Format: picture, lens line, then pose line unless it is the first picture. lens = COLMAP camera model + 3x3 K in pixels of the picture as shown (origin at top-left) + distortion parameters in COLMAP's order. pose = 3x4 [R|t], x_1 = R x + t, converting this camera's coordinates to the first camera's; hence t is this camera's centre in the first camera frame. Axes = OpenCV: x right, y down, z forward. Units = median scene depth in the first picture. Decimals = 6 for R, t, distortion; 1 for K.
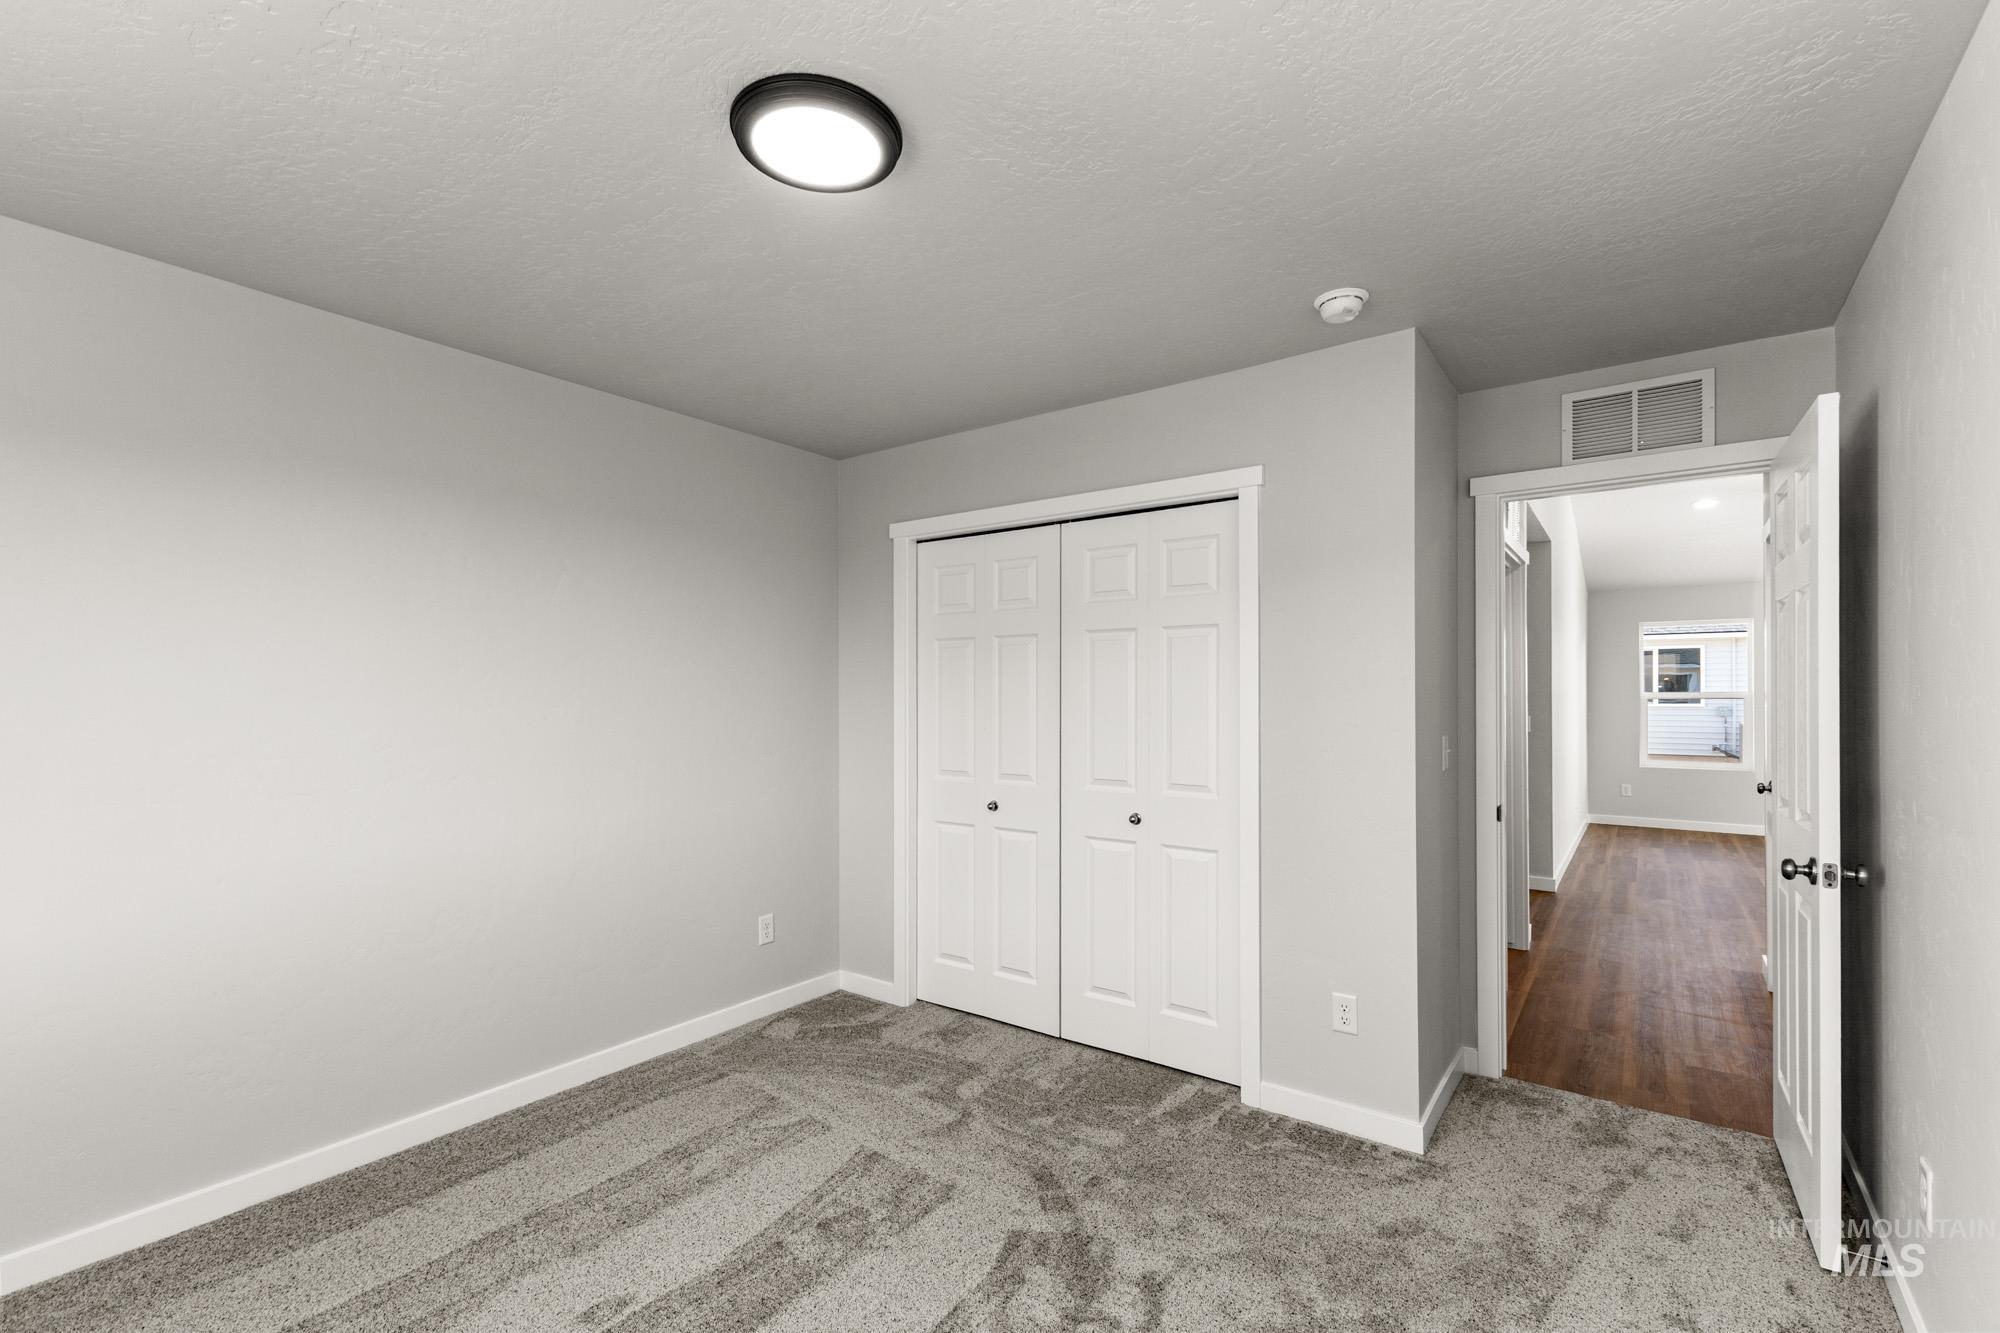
lens RADIAL K [[867.9, 0, 1025.5], [0, 867.9, 682.6], [0, 0, 1]] dist [-0.000660, 0.000183]
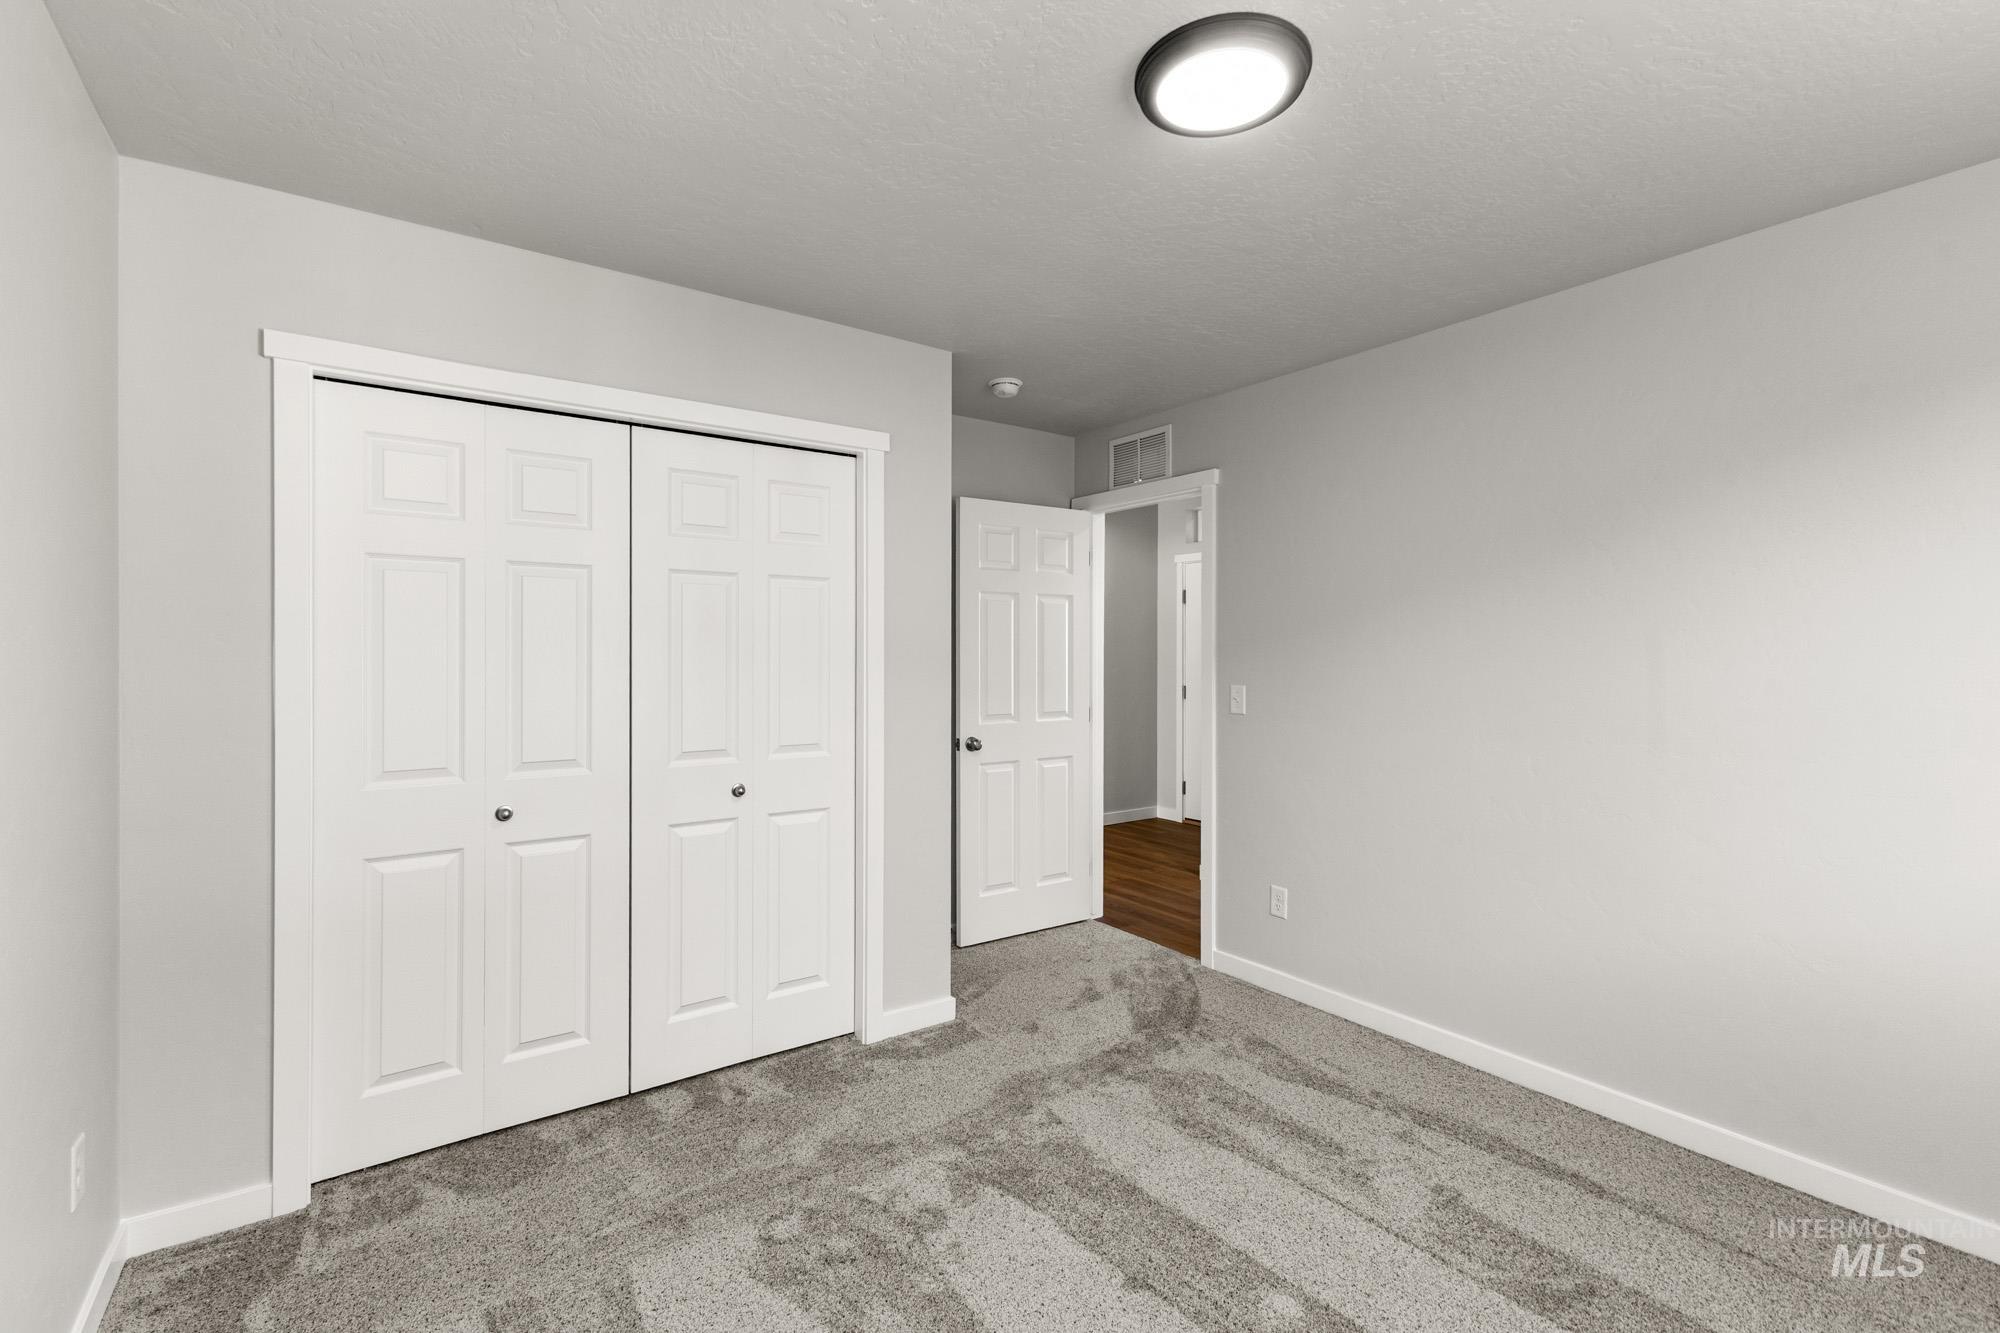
lens RADIAL K [[890.8, 0, 999.0], [0, 890.8, 656.8], [0, 0, 1]] dist [0.026681, 0.000031]
pose [[0.328503, -0.003650, 0.944496, -0.615440], [-0.013015, 0.999880, 0.008391, 0.010101], [-0.944413, -0.015049, 0.328416, 0.440405]]
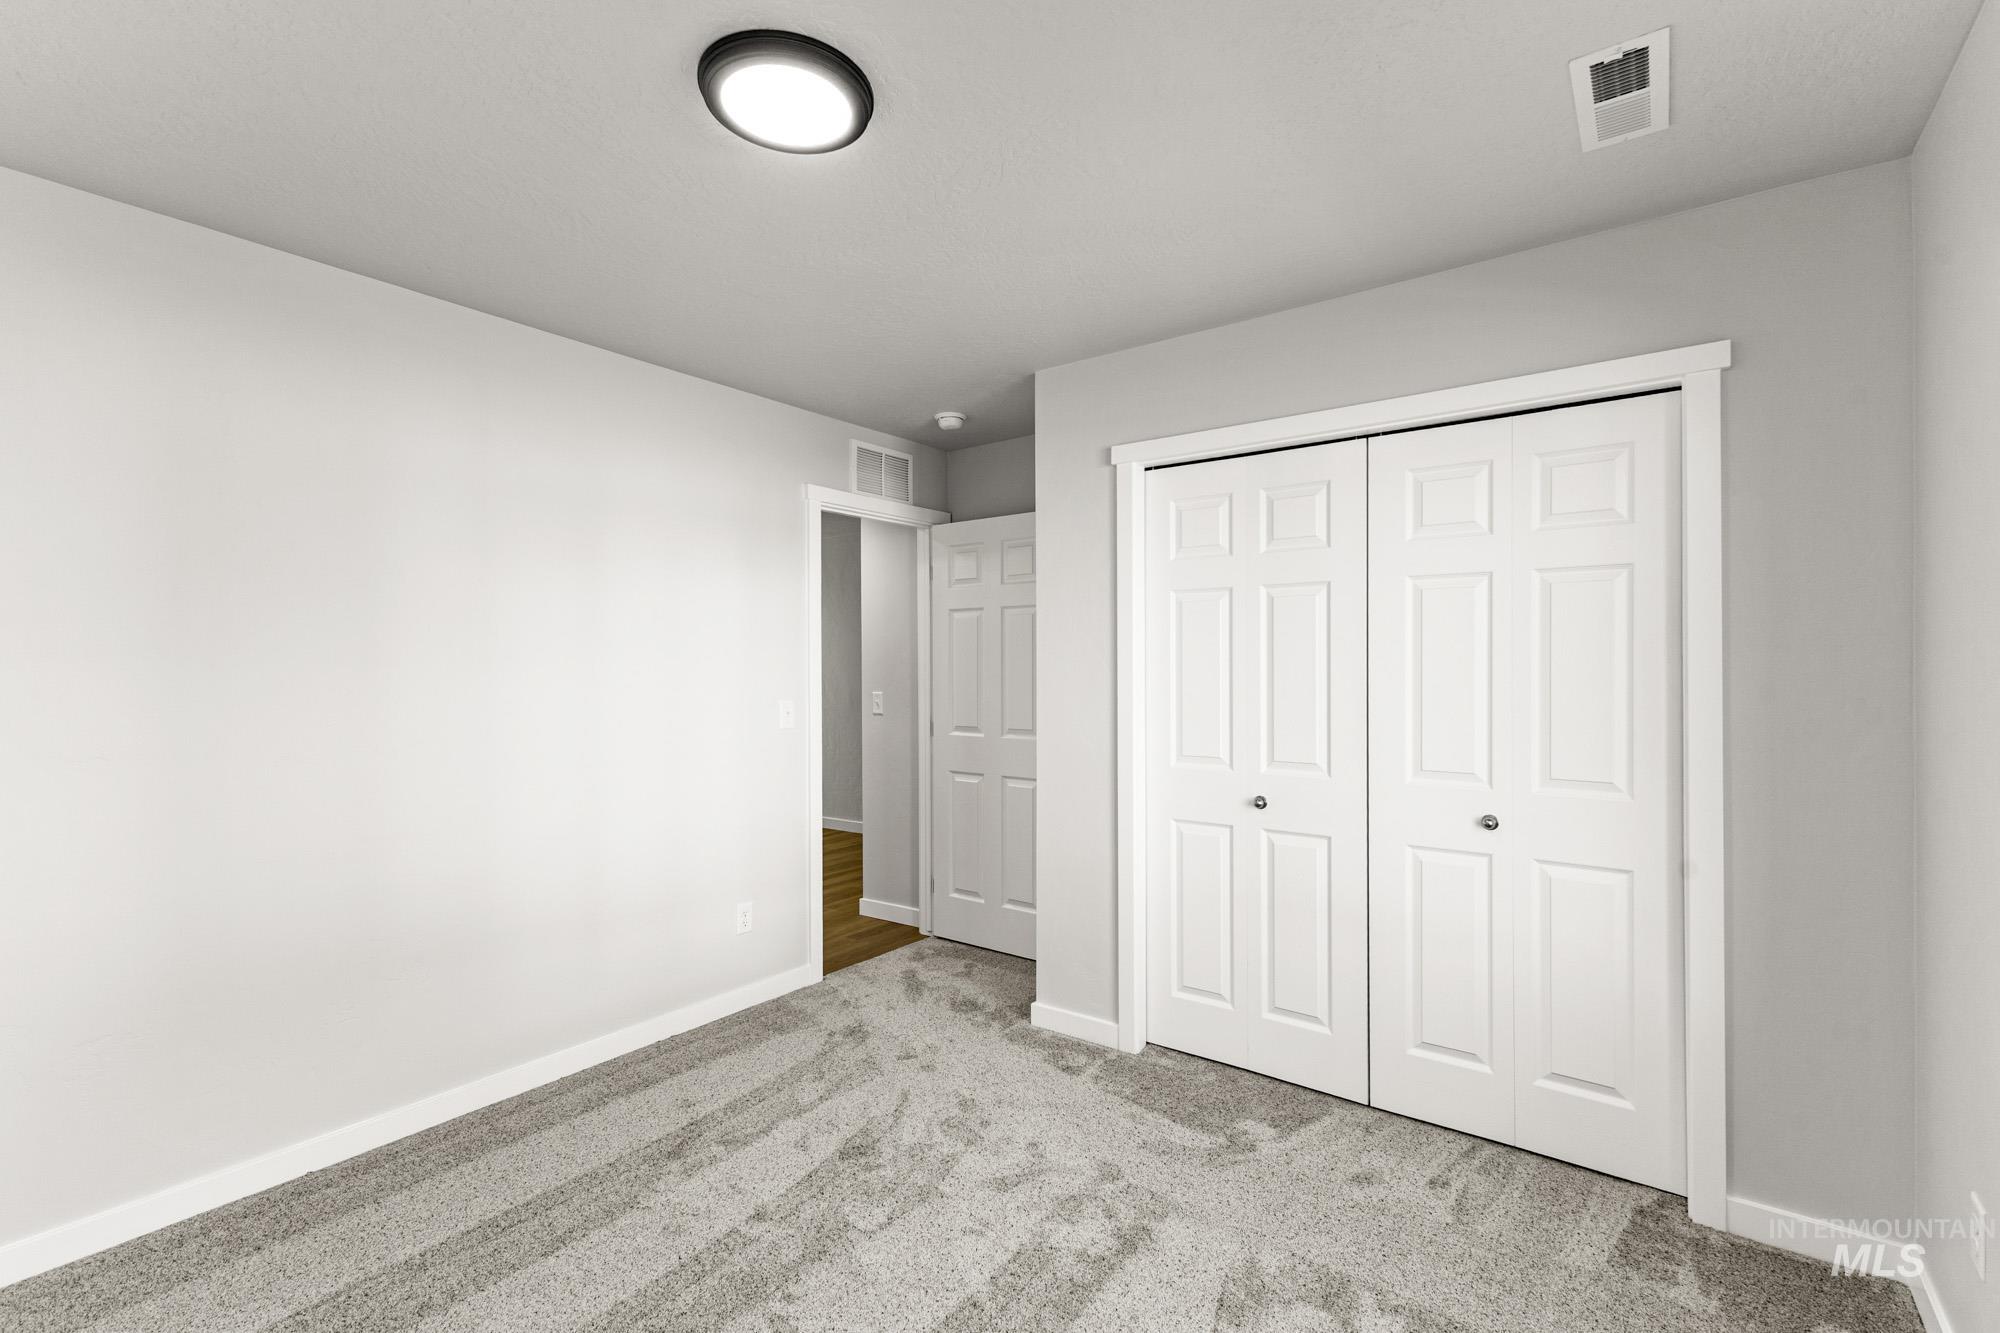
lens RADIAL K [[891.9, 0, 1000.0], [0, 891.9, 666.5], [0, 0, 1]] dist [0.027064, -0.000239]
pose [[0.999817, 0.000856, -0.019135, -0.277119], [-0.000525, 0.999851, 0.017251, 0.005421], [0.019147, -0.017238, 0.999668, 0.202947]]
